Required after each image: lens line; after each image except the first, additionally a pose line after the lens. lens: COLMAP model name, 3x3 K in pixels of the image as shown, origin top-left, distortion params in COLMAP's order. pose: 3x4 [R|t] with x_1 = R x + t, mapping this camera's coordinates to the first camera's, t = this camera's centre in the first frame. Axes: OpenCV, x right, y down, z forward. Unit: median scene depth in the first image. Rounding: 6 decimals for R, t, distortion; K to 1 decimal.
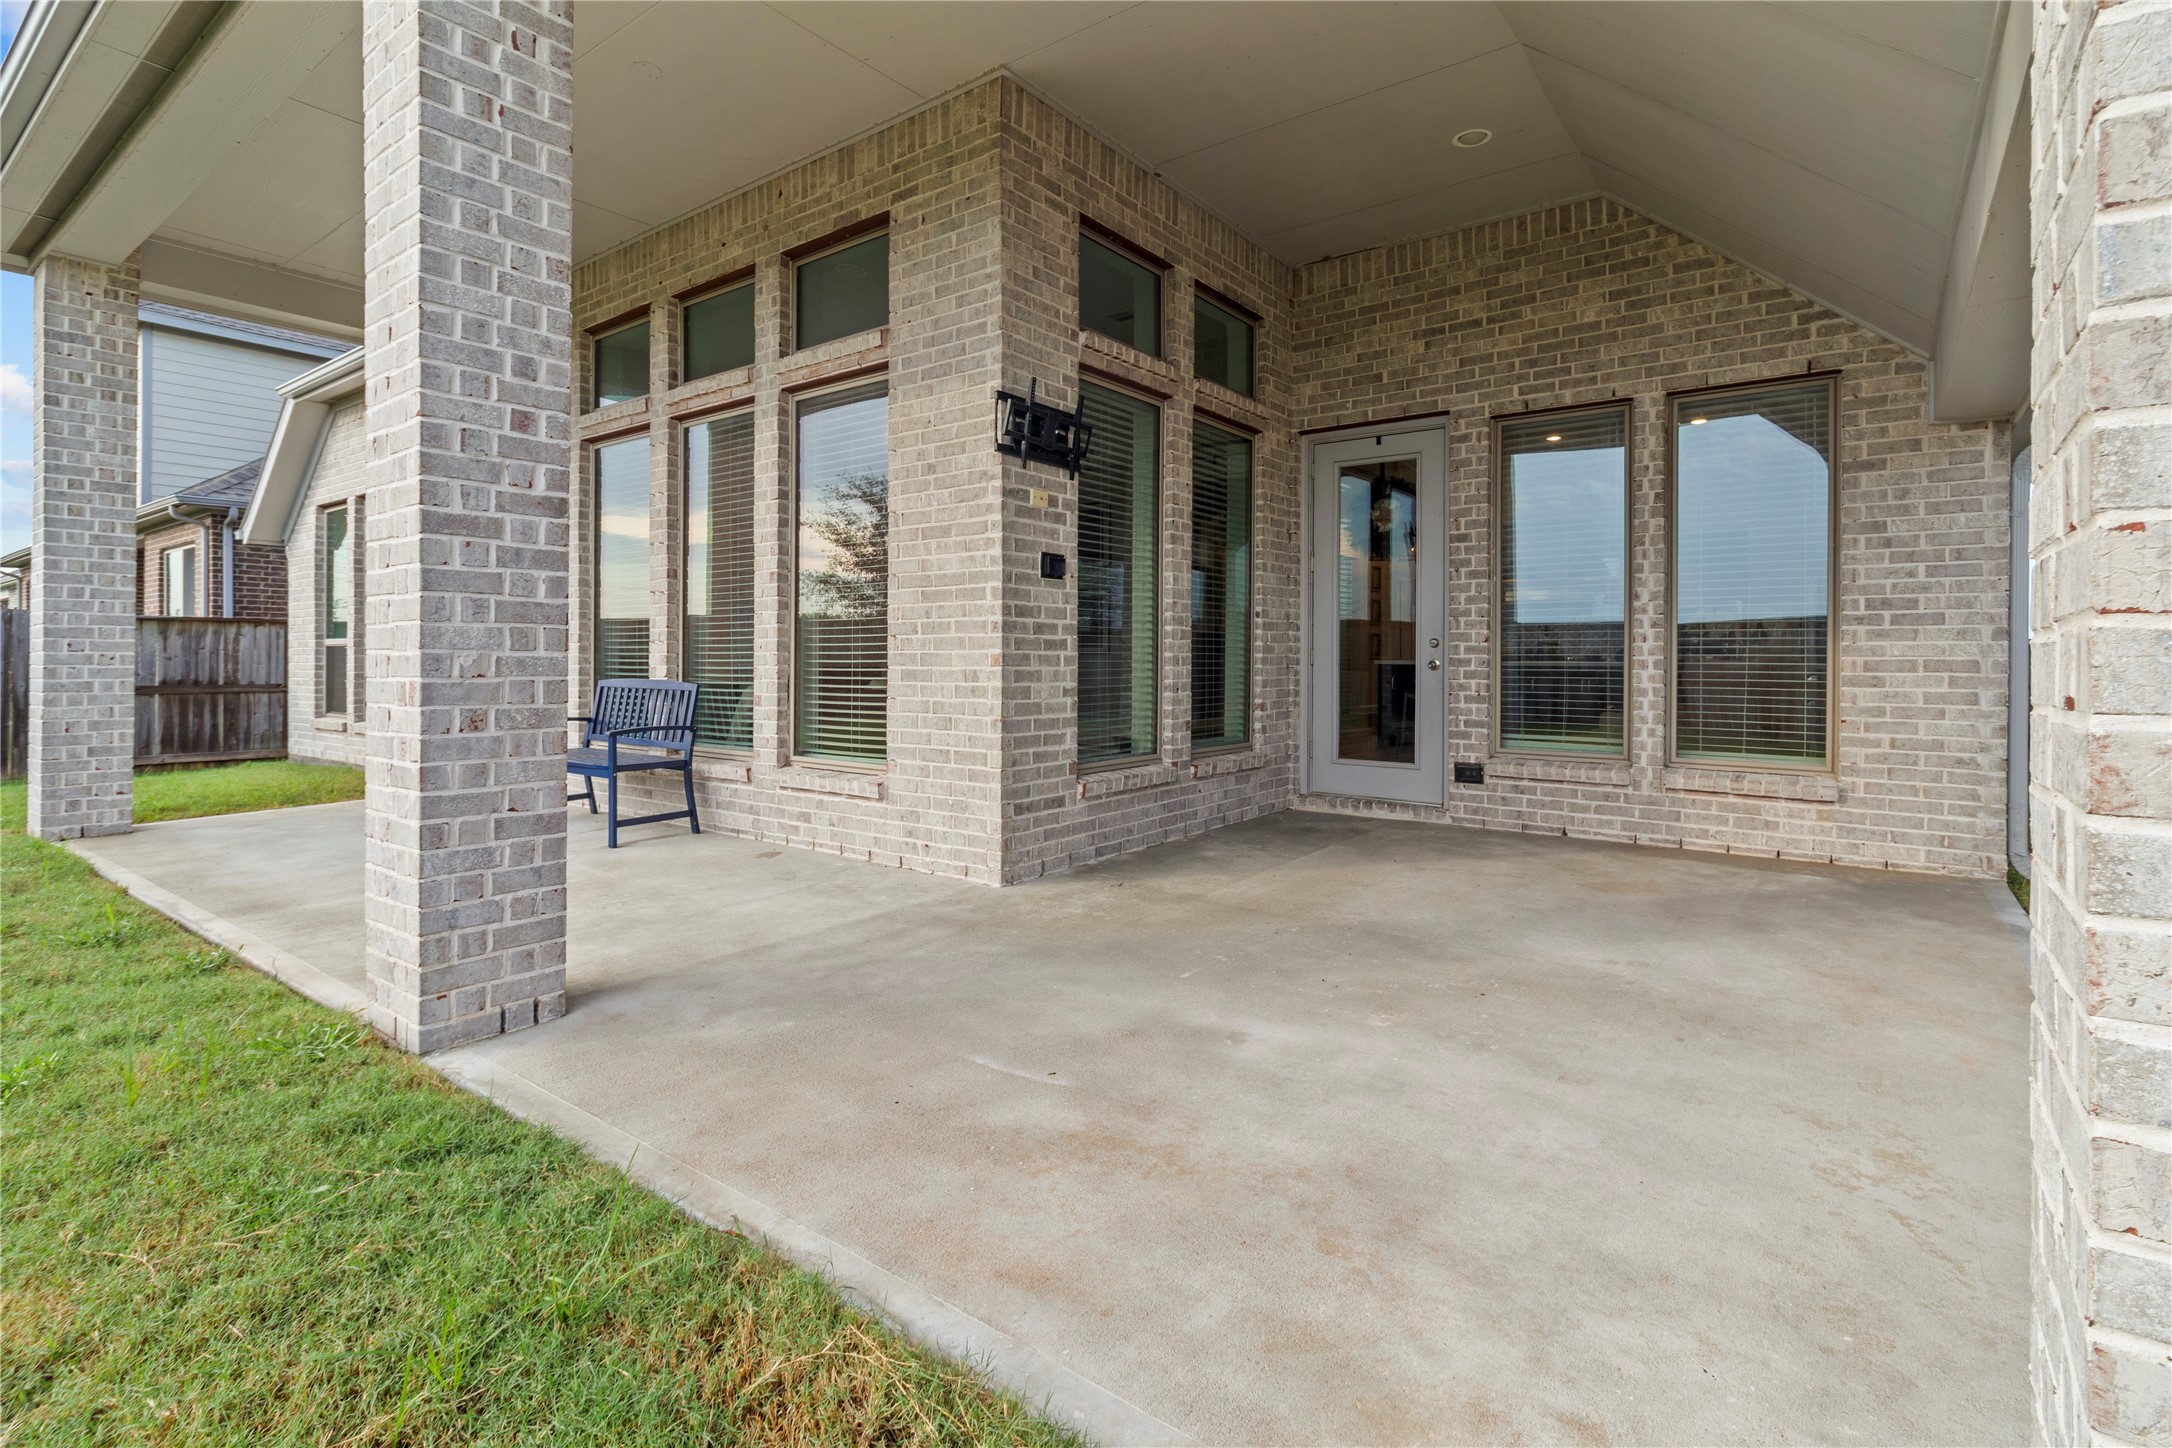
lens RADIAL K [[1012.4, 0, 1112.5], [0, 1012.4, 660.7], [0, 0, 1]] dist [-0.002145, 0.001382]
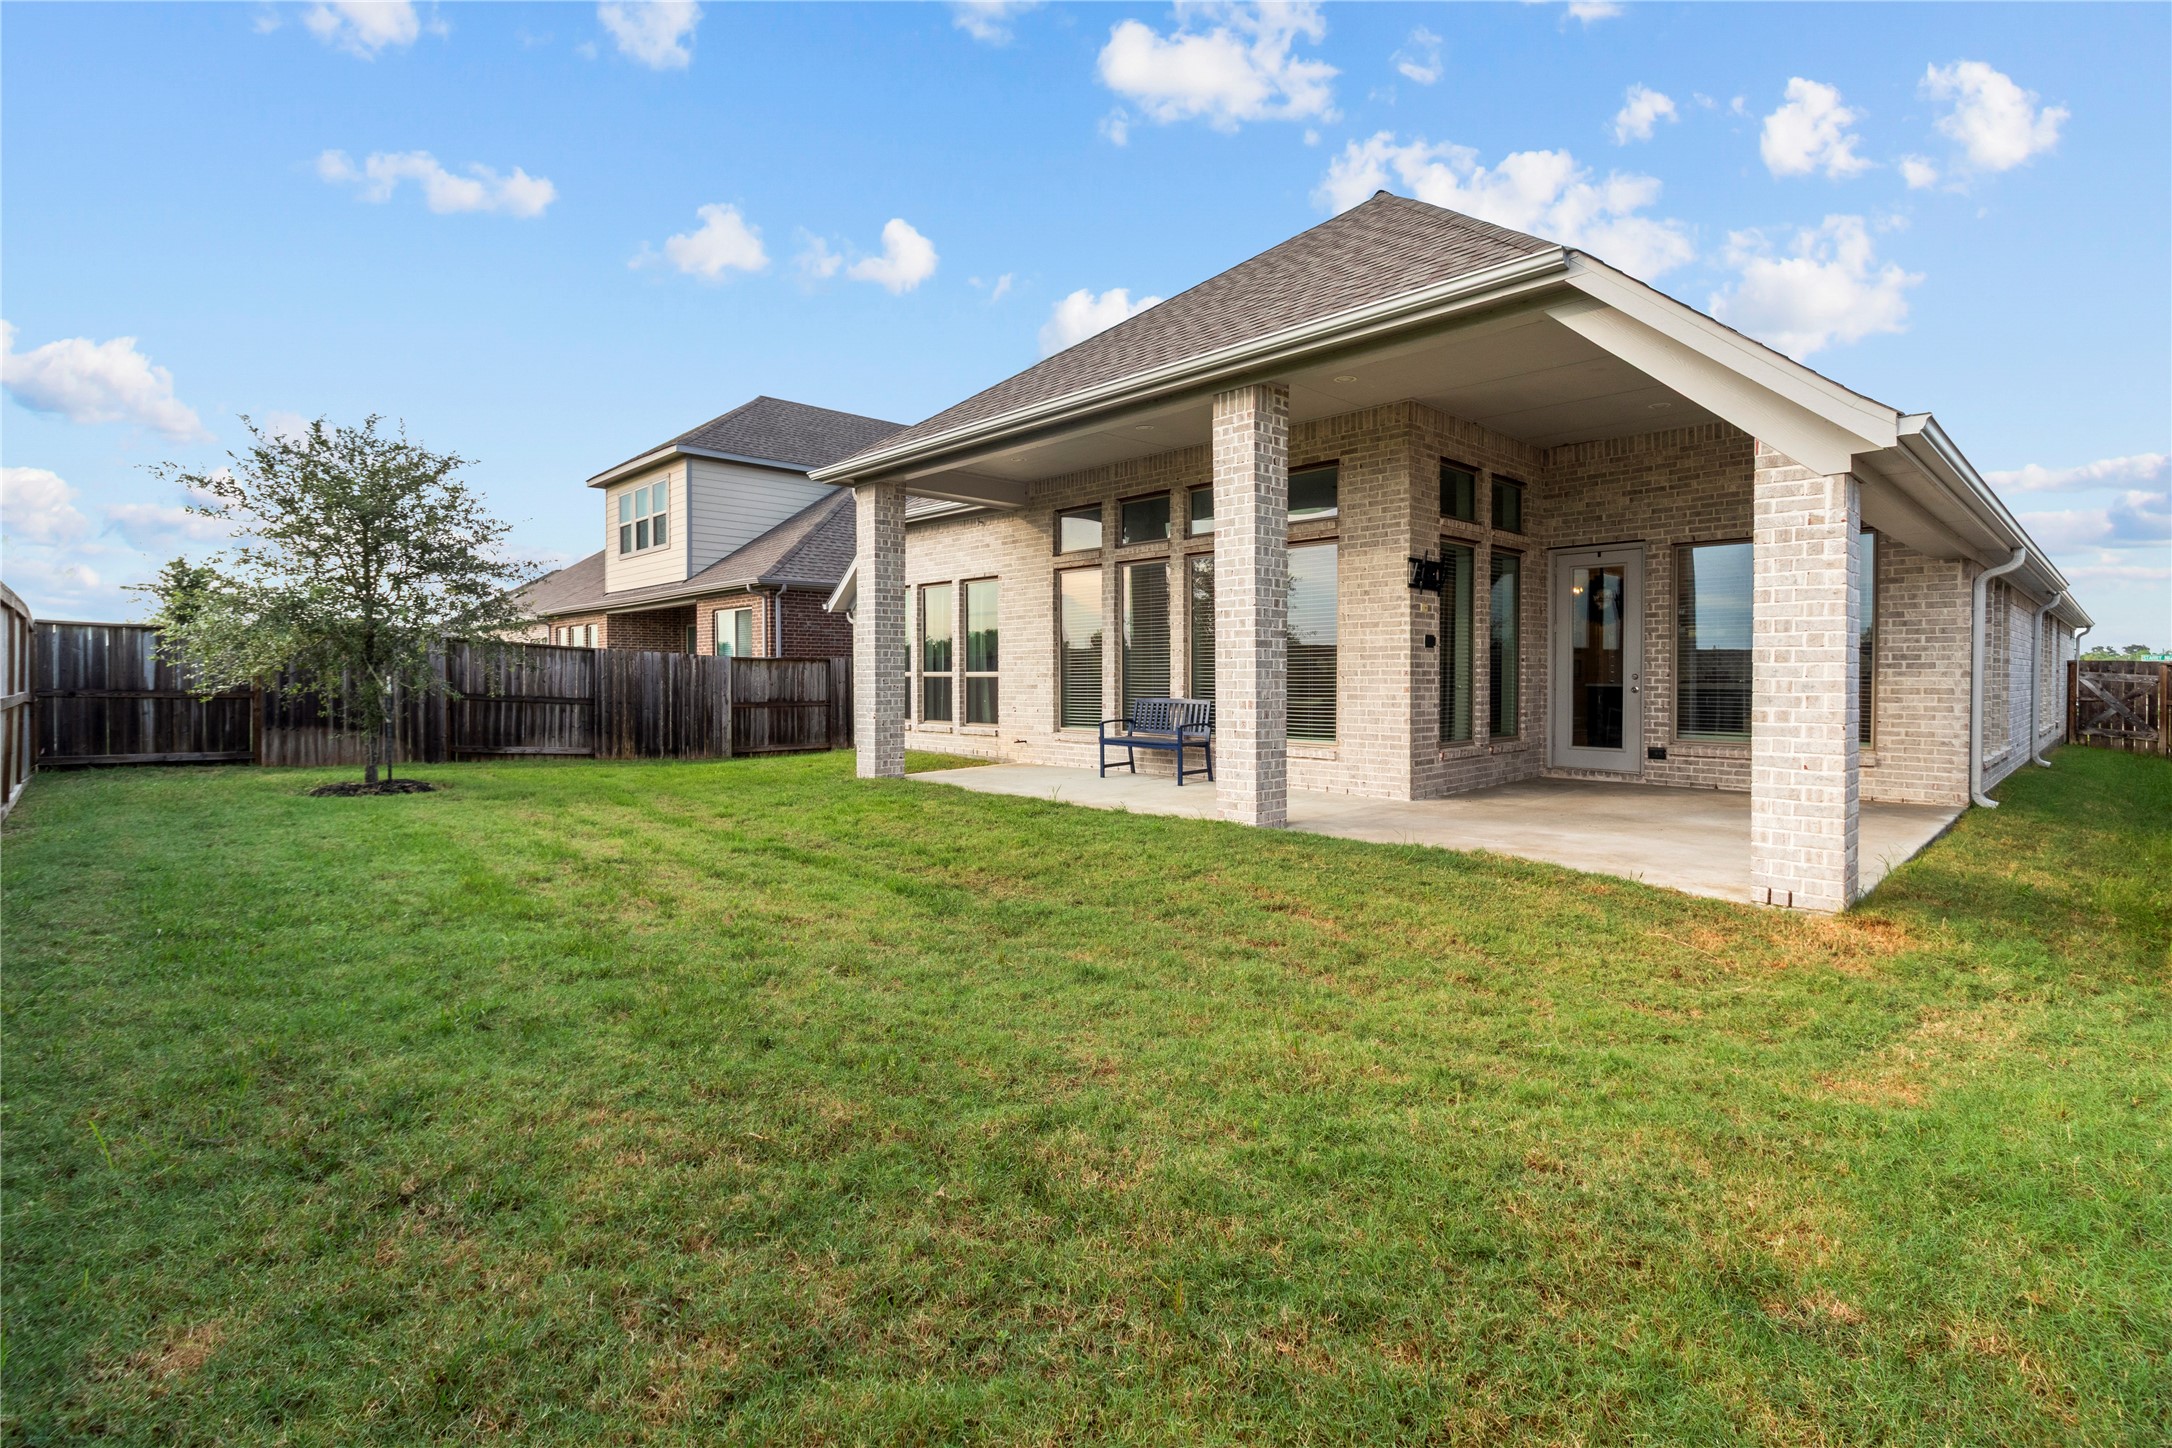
lens RADIAL K [[1012.4, 0, 1107.0], [0, 1012.4, 689.0], [0, 0, 1]] dist [-0.002145, 0.001382]
pose [[0.987050, -0.001979, -0.160400, -0.343009], [0.003944, 0.999921, 0.011937, -0.025259], [0.160363, -0.012415, 0.986980, -0.985364]]
